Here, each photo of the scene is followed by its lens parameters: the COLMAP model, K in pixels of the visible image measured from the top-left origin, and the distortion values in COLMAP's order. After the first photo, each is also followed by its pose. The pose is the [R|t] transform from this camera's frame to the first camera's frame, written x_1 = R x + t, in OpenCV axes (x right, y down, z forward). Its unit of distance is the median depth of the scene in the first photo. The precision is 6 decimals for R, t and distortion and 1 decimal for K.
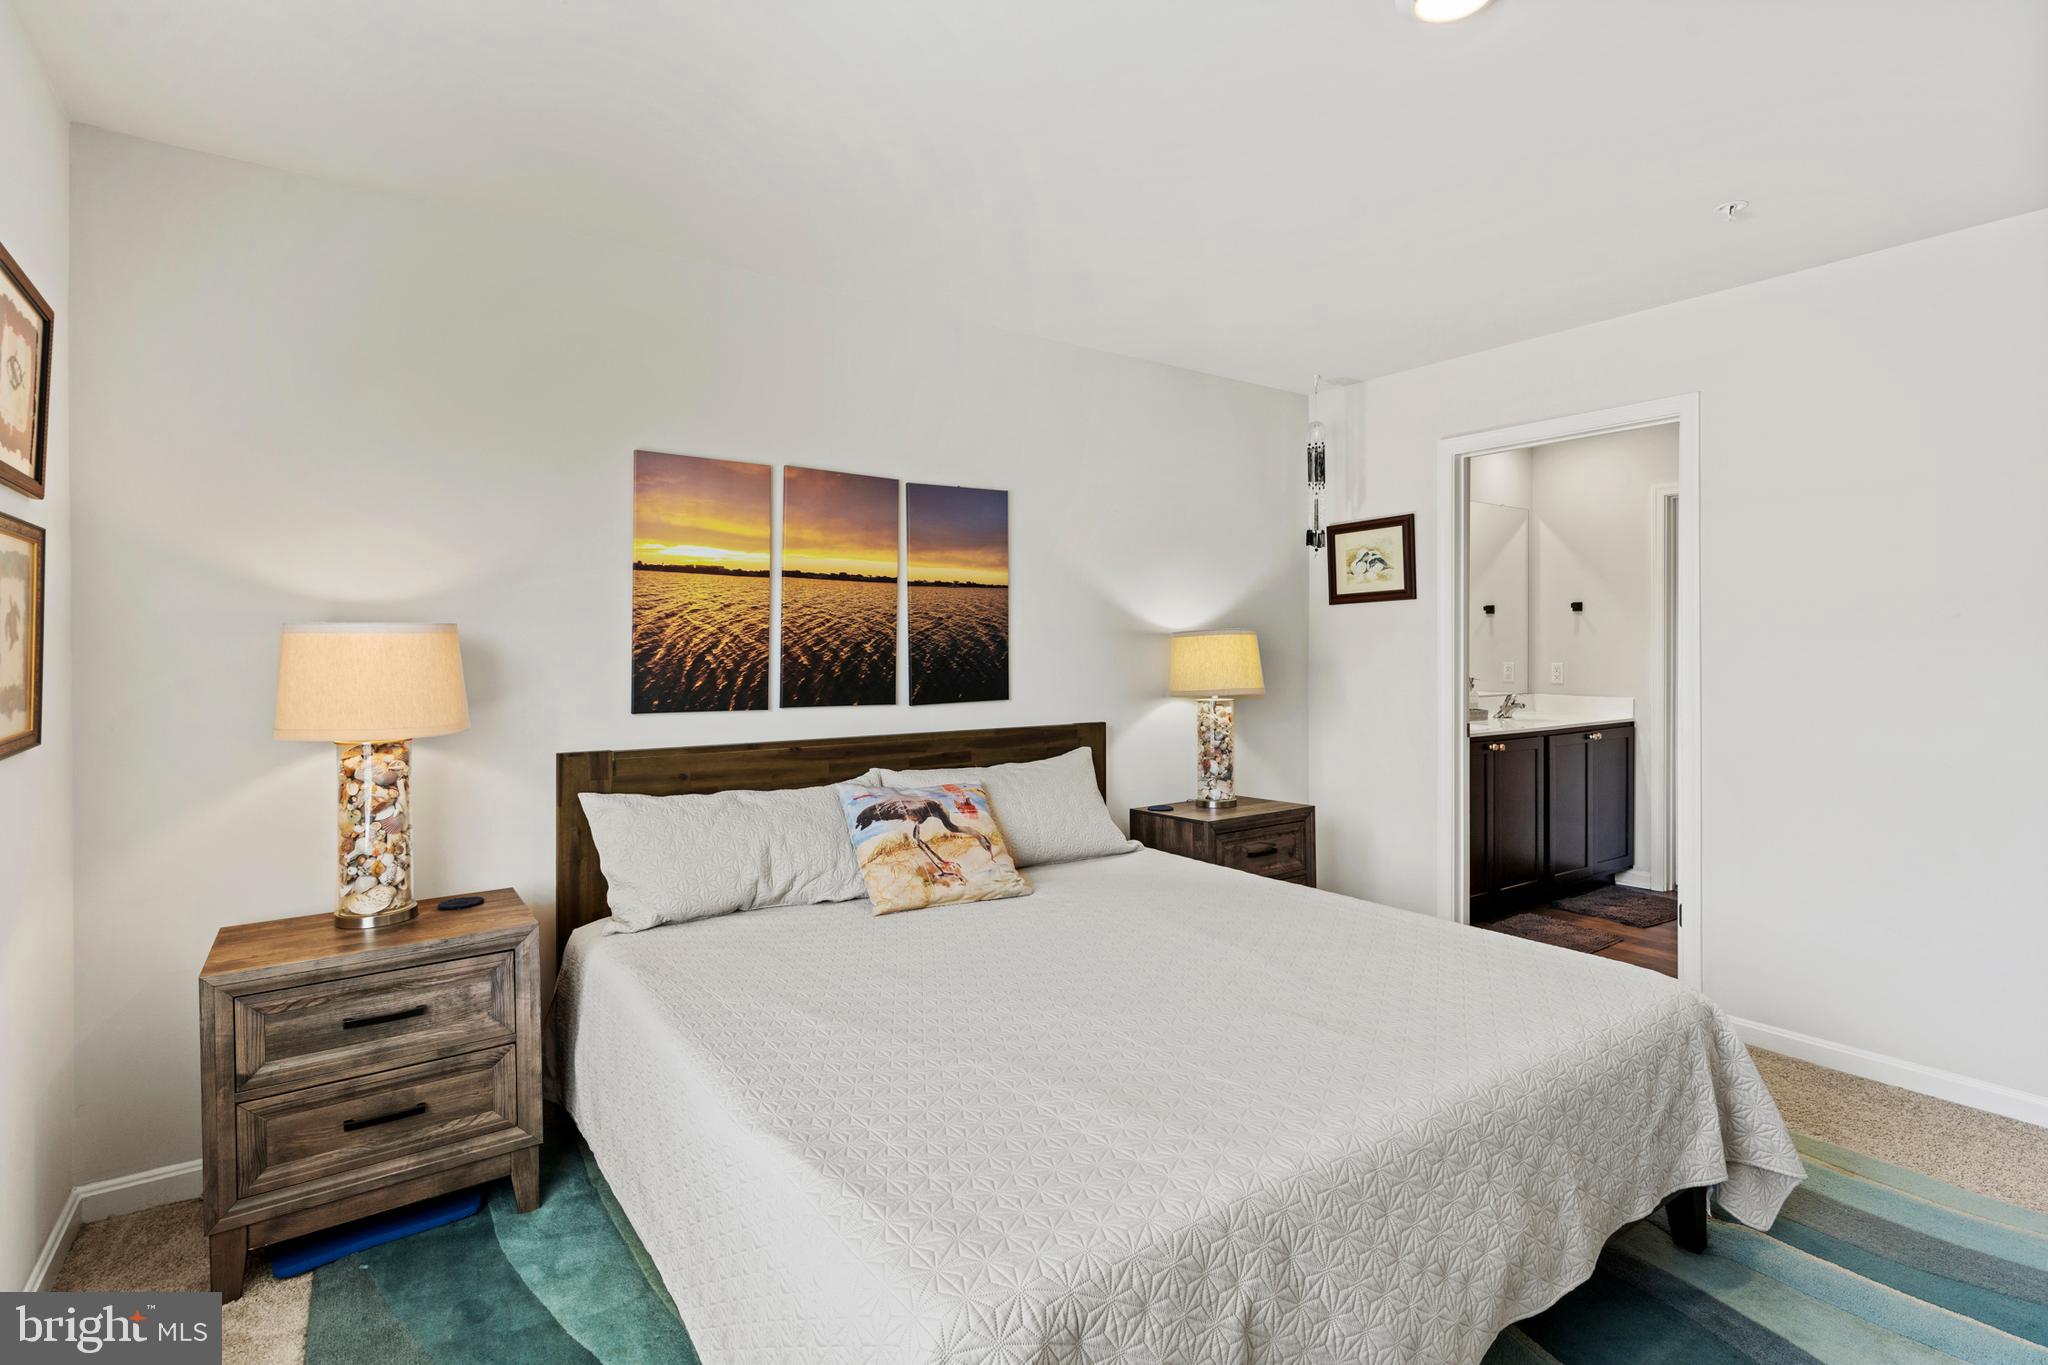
lens RADIAL K [[1000.8, 0, 1029.1], [0, 1000.8, 668.6], [0, 0, 1]] dist [0.003993, 0.000904]
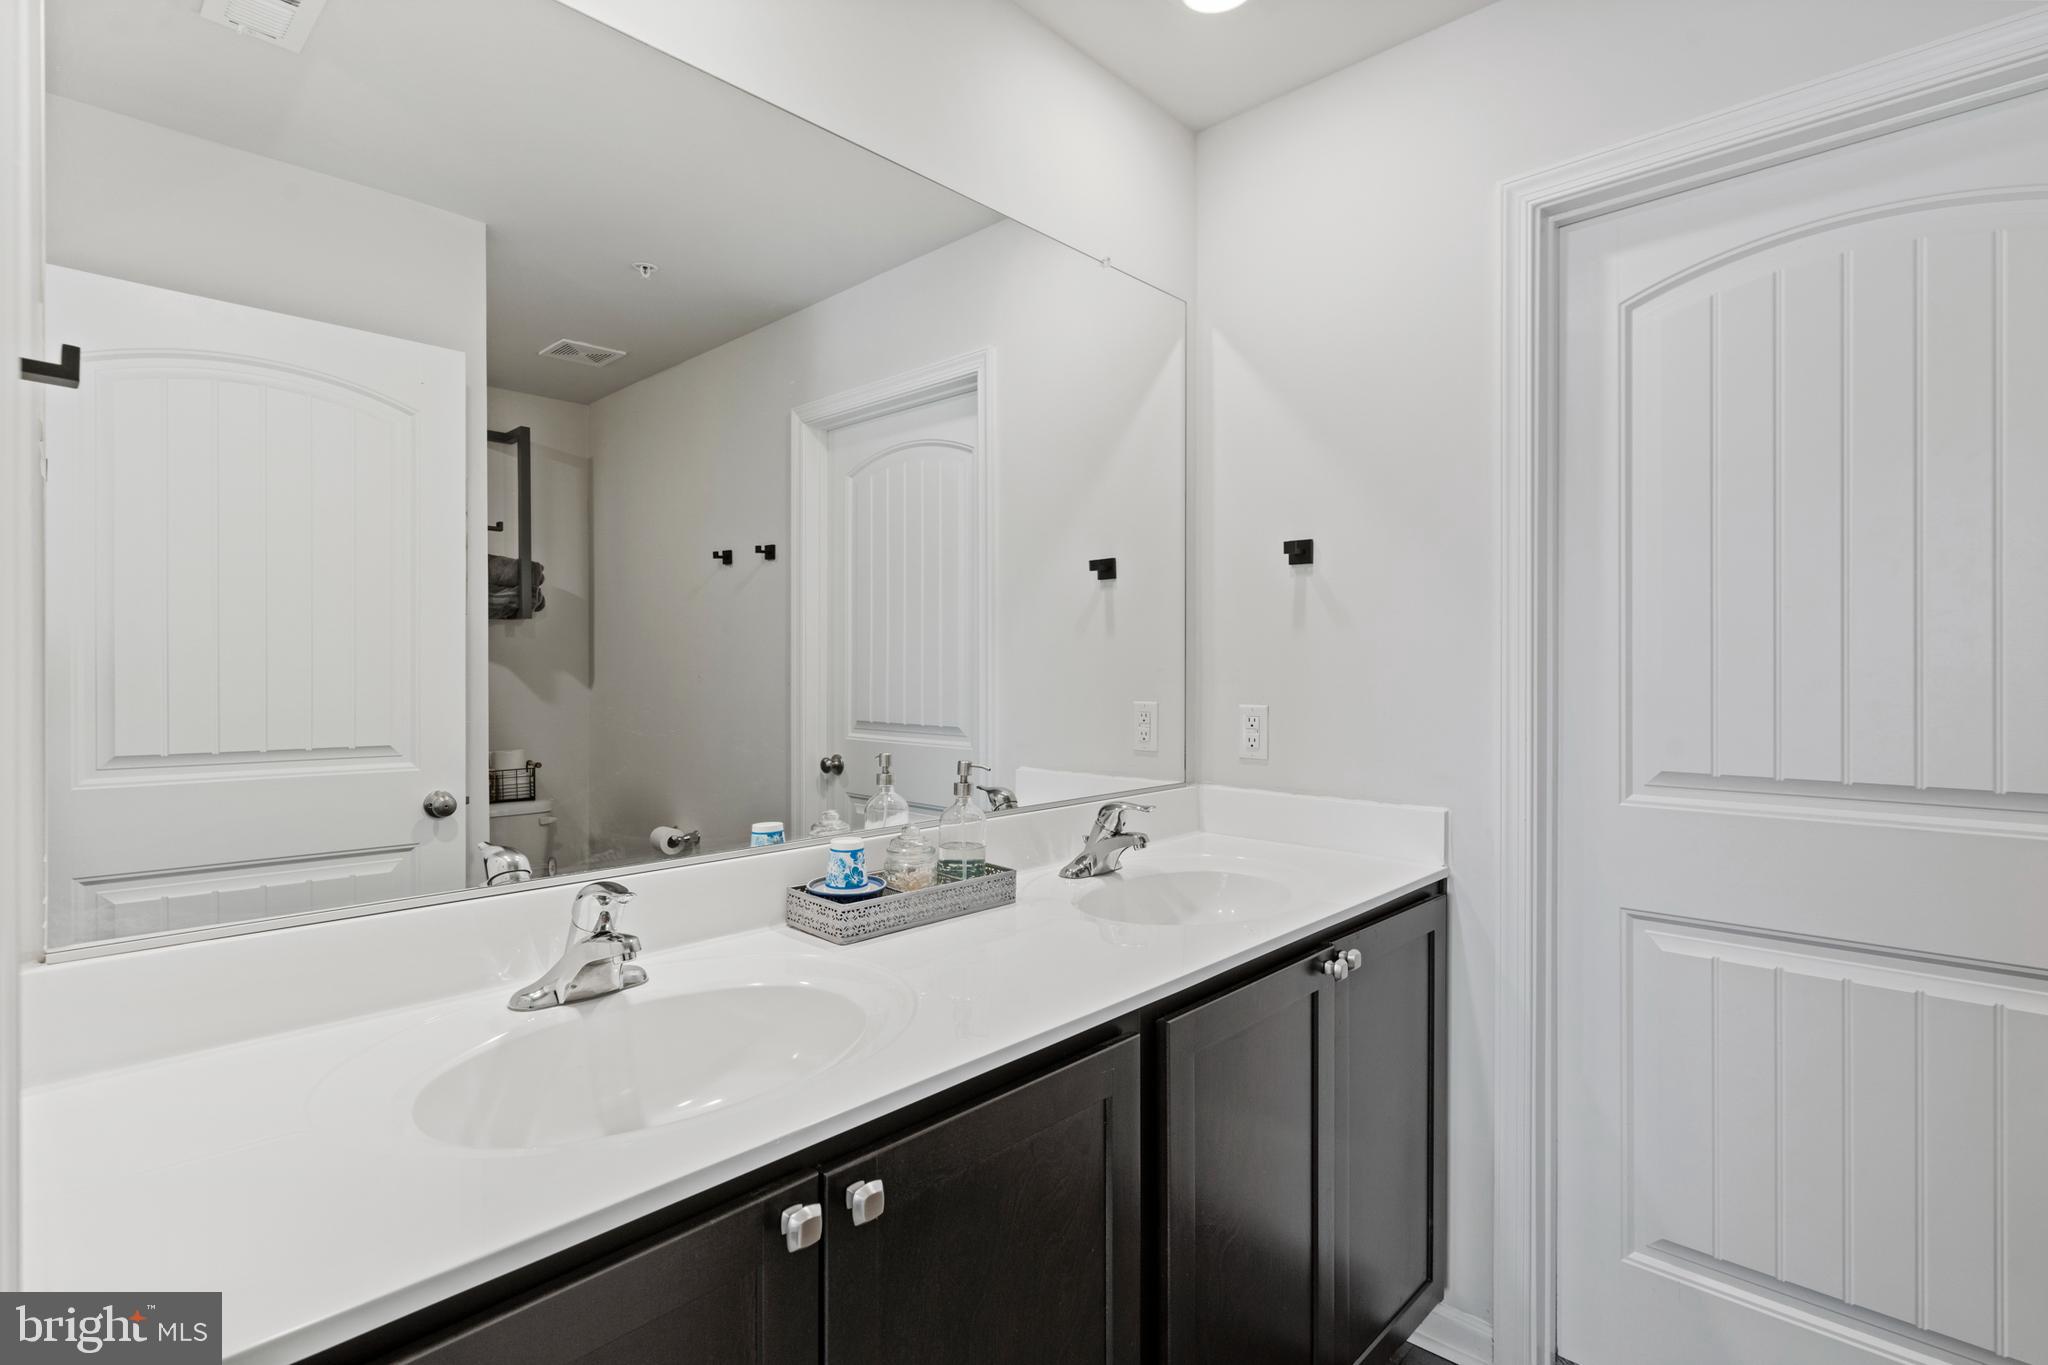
lens RADIAL K [[1000.8, 0, 1005.9], [0, 1000.8, 681.3], [0, 0, 1]] dist [0.003993, 0.000904]
pose [[0.982237, 0.004150, 0.187598, 0.370345], [-0.004145, 0.999991, -0.000419, -0.014239], [-0.187598, -0.000366, 0.982246, 0.656319]]
